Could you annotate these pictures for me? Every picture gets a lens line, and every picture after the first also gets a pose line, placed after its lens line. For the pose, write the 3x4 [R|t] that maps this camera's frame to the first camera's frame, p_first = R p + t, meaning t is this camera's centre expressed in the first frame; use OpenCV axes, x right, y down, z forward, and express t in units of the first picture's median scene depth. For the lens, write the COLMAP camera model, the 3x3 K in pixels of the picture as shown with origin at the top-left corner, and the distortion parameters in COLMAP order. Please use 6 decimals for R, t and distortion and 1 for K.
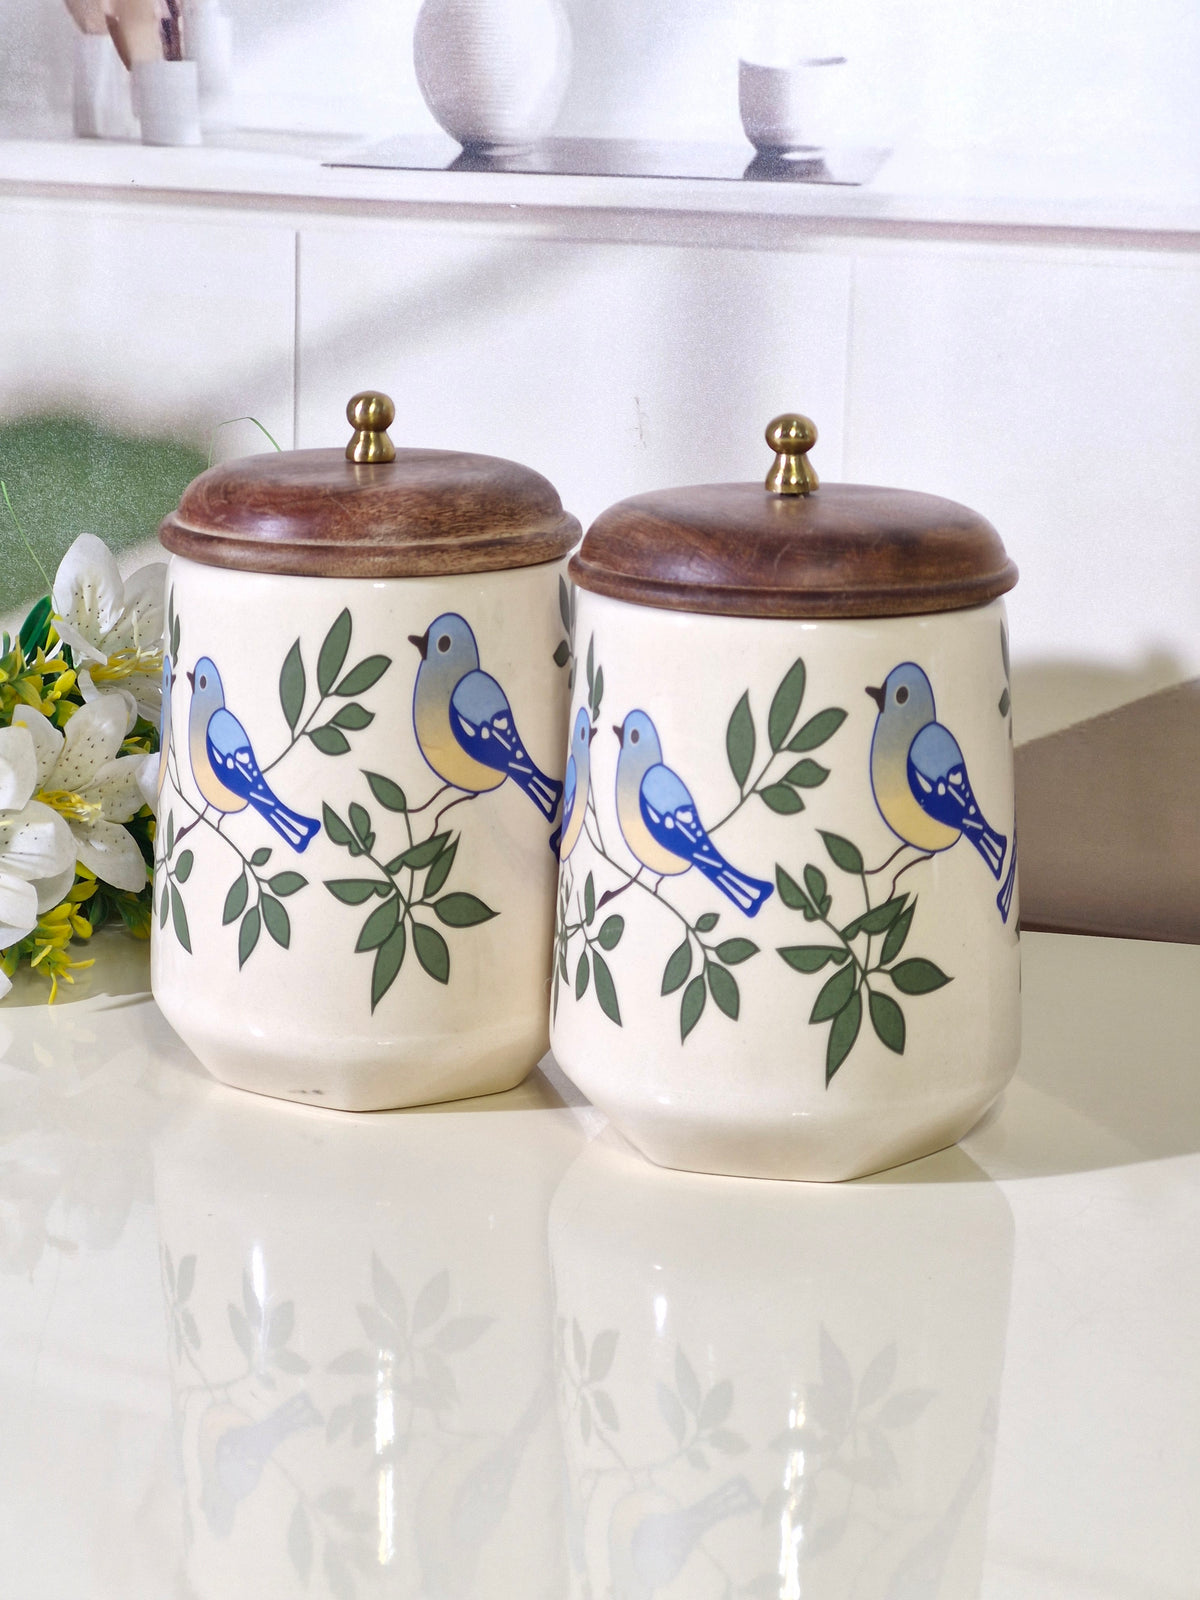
lens RADIAL K [[3549.5, 0, 497.2], [0, 3549.5, 723.9], [0, 0, 1]] dist [-0.019114, 0.000000]
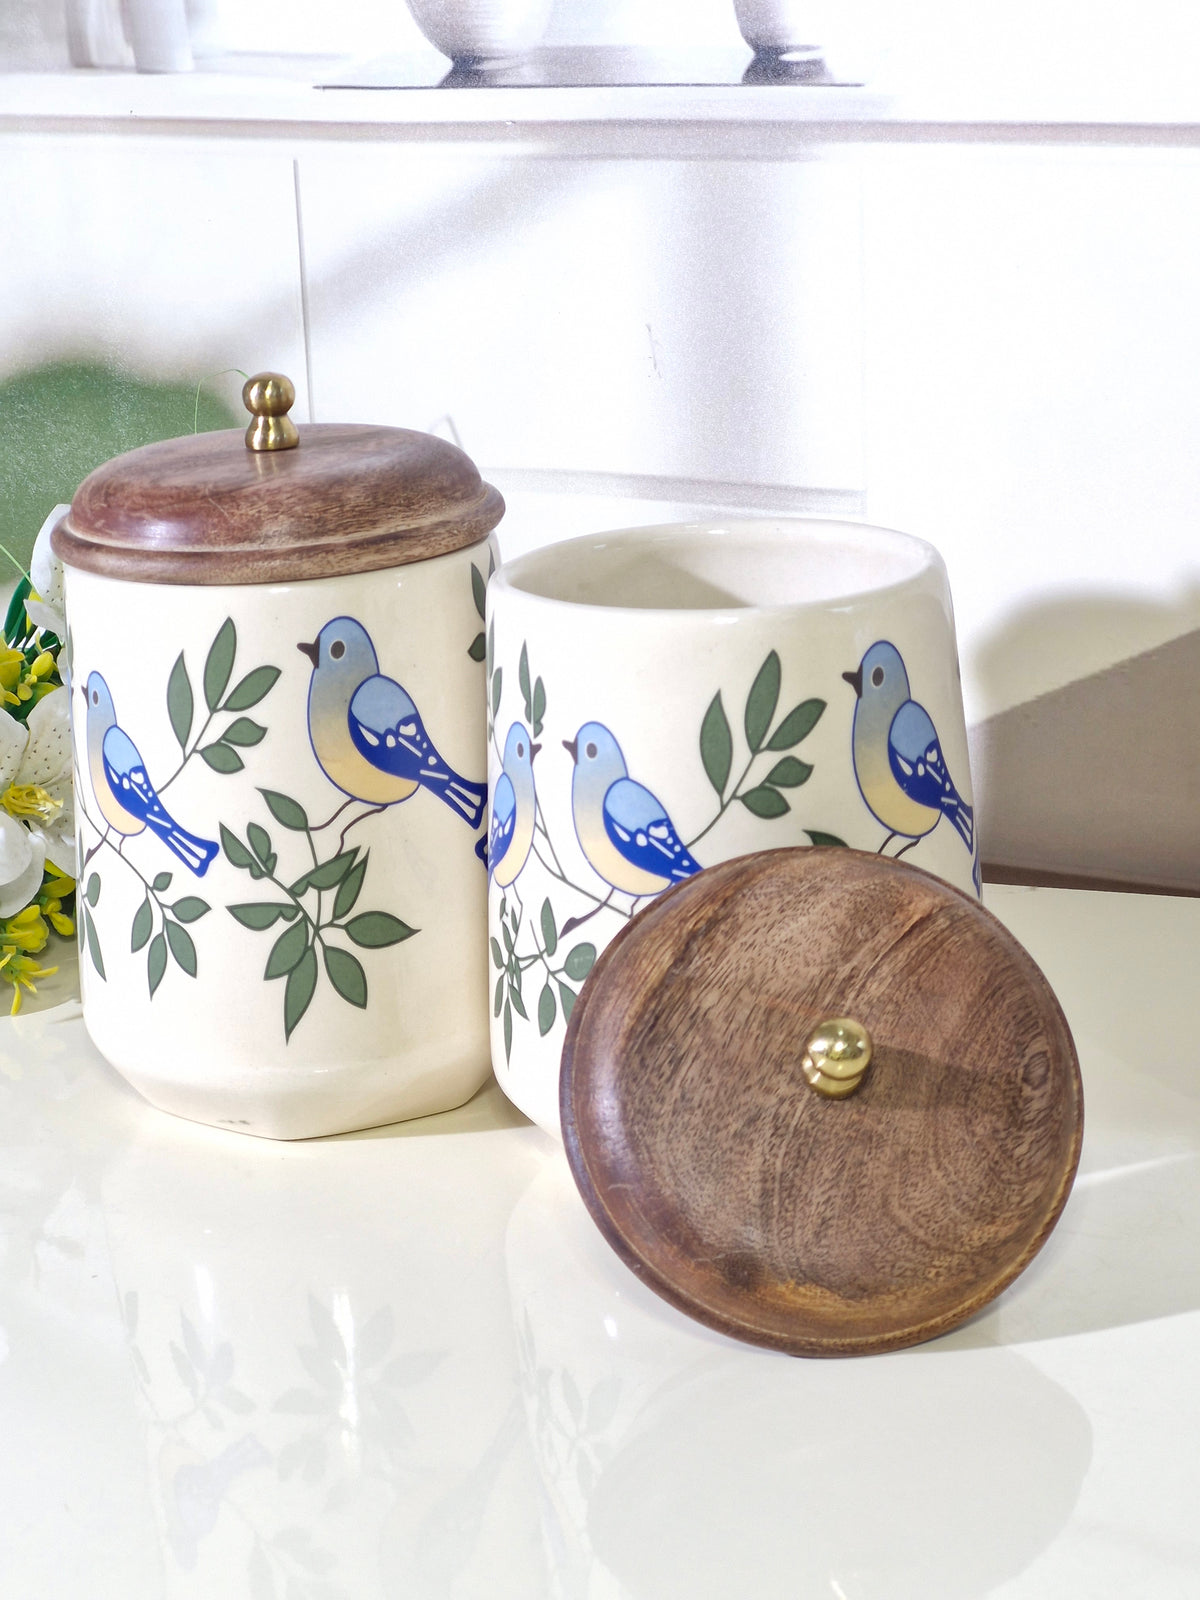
lens RADIAL K [[3549.5, 0, 522.8], [0, 3549.5, 814.1], [0, 0, 1]] dist [-0.019114, 0.000000]
pose [[0.993691, -0.038227, -0.105436, 0.128443], [0.046891, 0.995614, 0.080957, -0.052131], [0.101879, -0.085390, 0.991125, 0.077474]]
